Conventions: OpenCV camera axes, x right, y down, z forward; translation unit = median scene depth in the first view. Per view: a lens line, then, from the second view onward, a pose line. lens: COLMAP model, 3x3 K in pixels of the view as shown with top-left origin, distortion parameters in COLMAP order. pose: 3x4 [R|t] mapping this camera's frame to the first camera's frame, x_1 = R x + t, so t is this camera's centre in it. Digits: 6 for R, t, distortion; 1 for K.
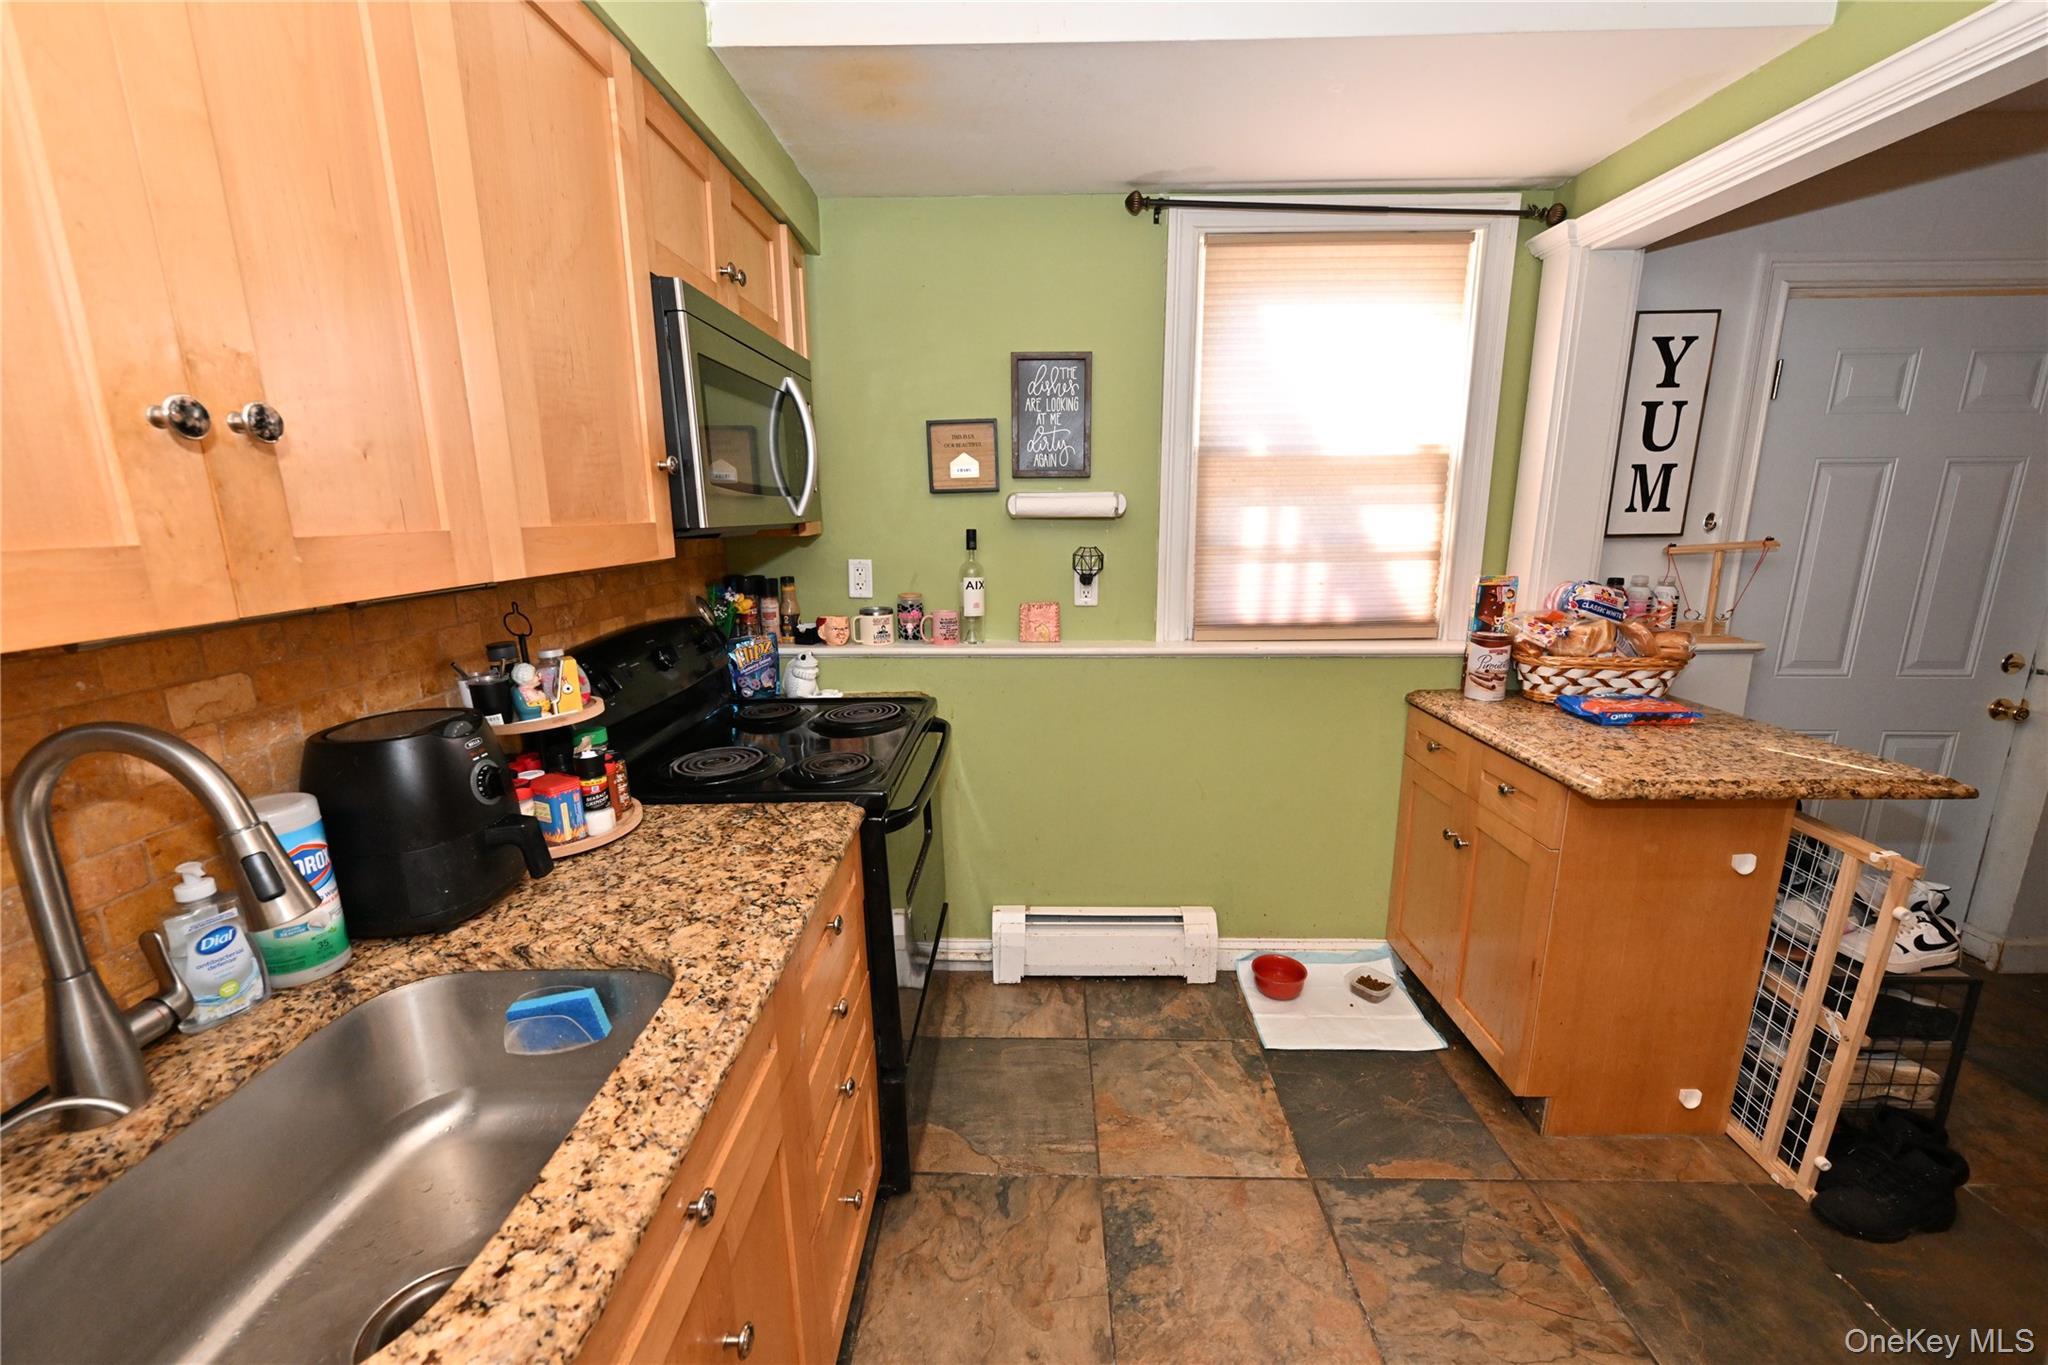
lens RADIAL K [[808.8, 0, 1026.8], [0, 808.8, 682.2], [0, 0, 1]] dist [-0.001206, 0.000065]
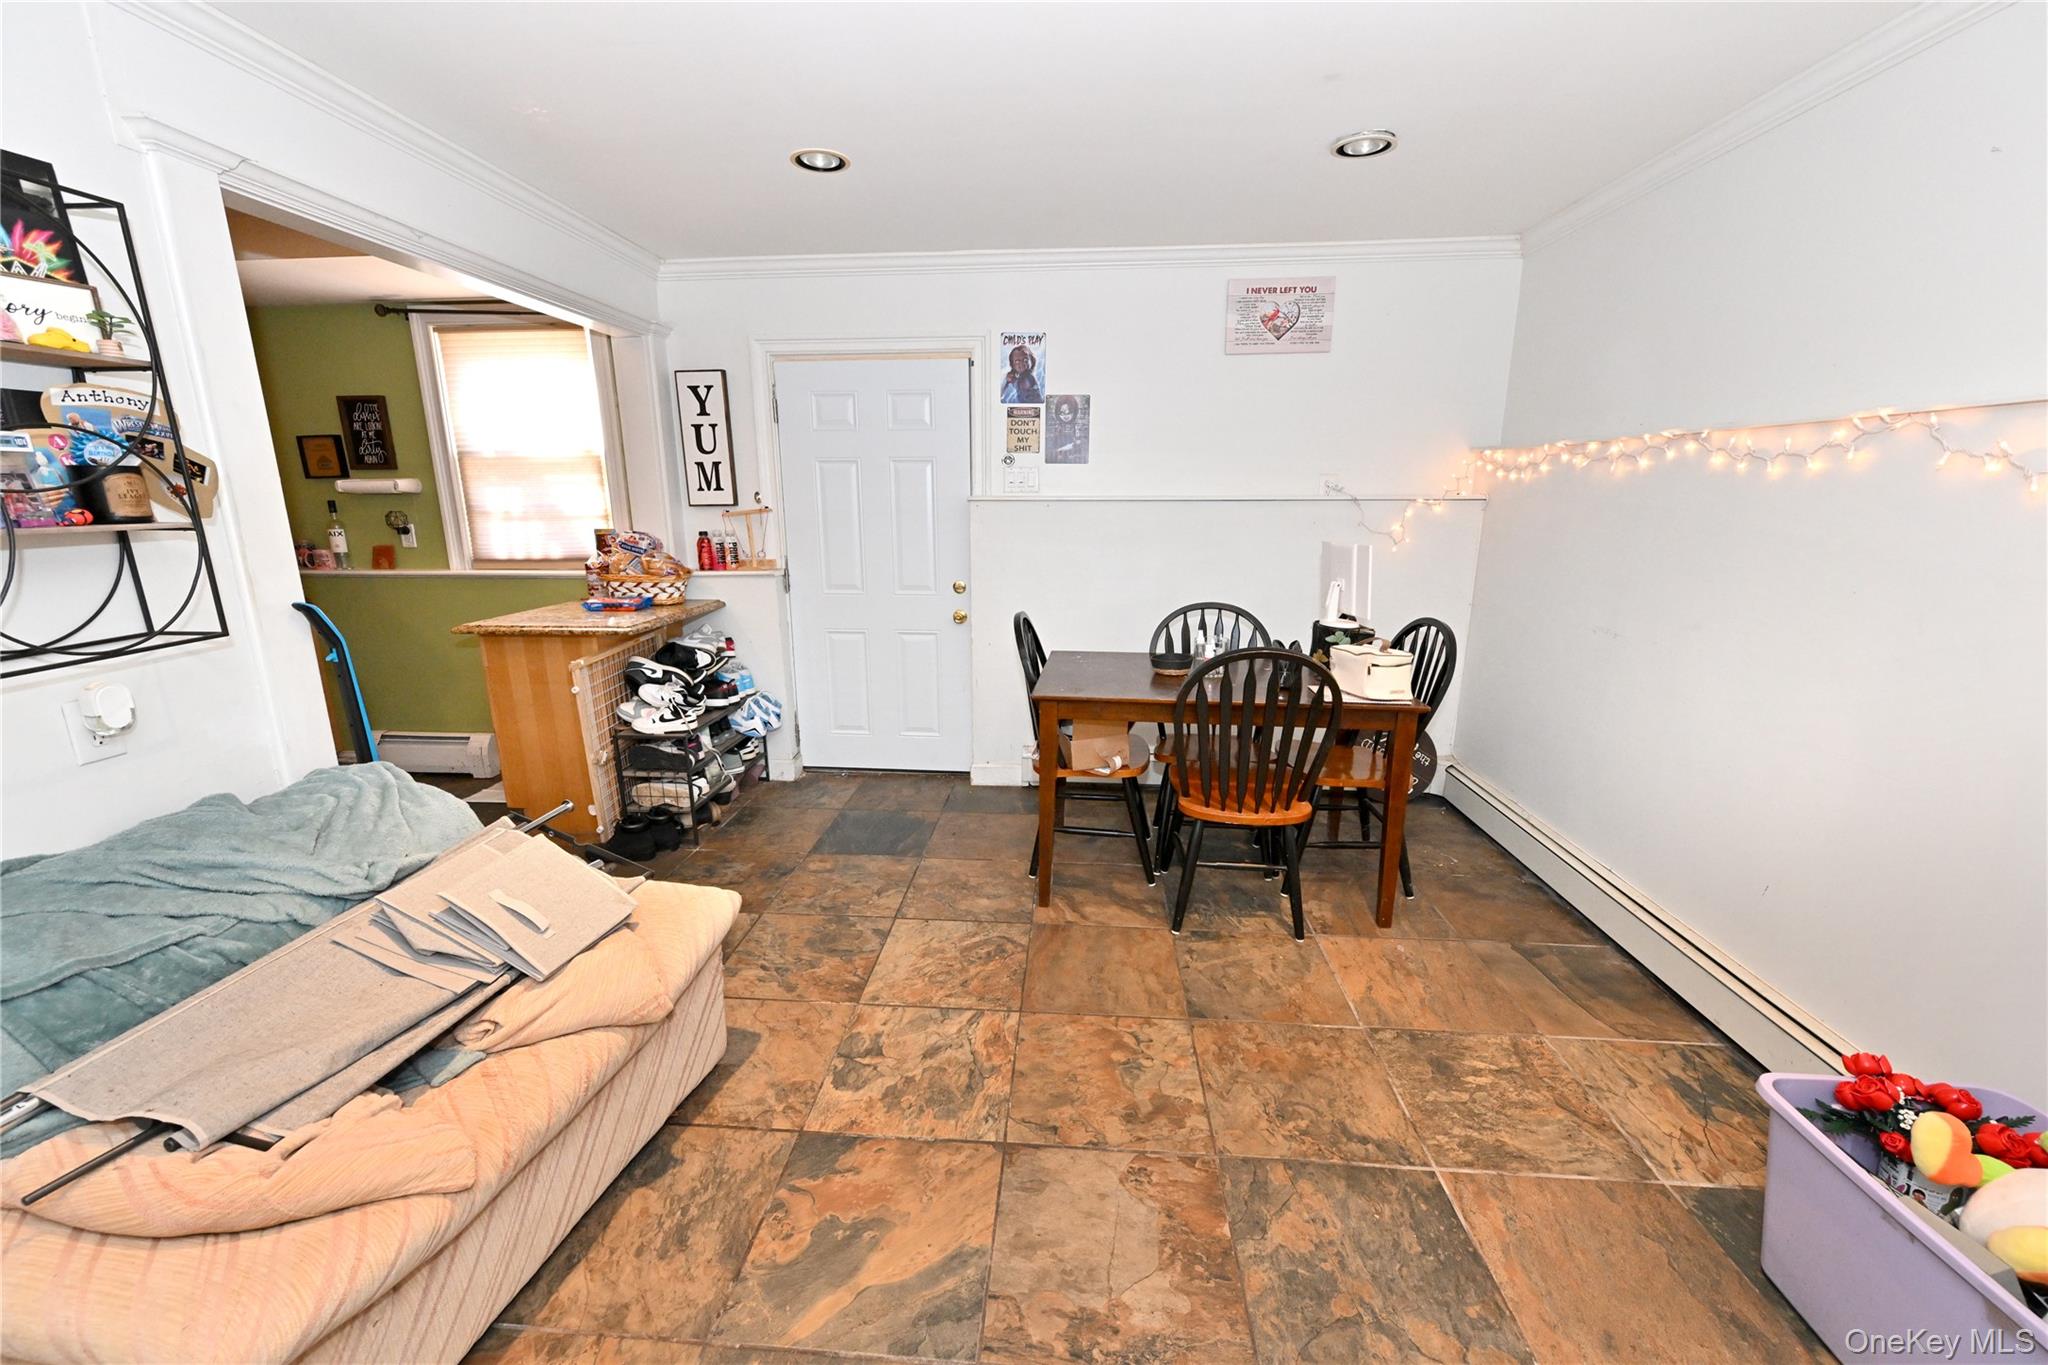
lens RADIAL K [[808.8, 0, 1019.3], [0, 808.8, 684.1], [0, 0, 1]] dist [-0.001206, 0.000065]
pose [[0.997732, 0.018896, -0.064607, 1.507681], [-0.018526, 0.999808, 0.006322, 0.159858], [0.064714, -0.005110, 0.997891, -0.601888]]
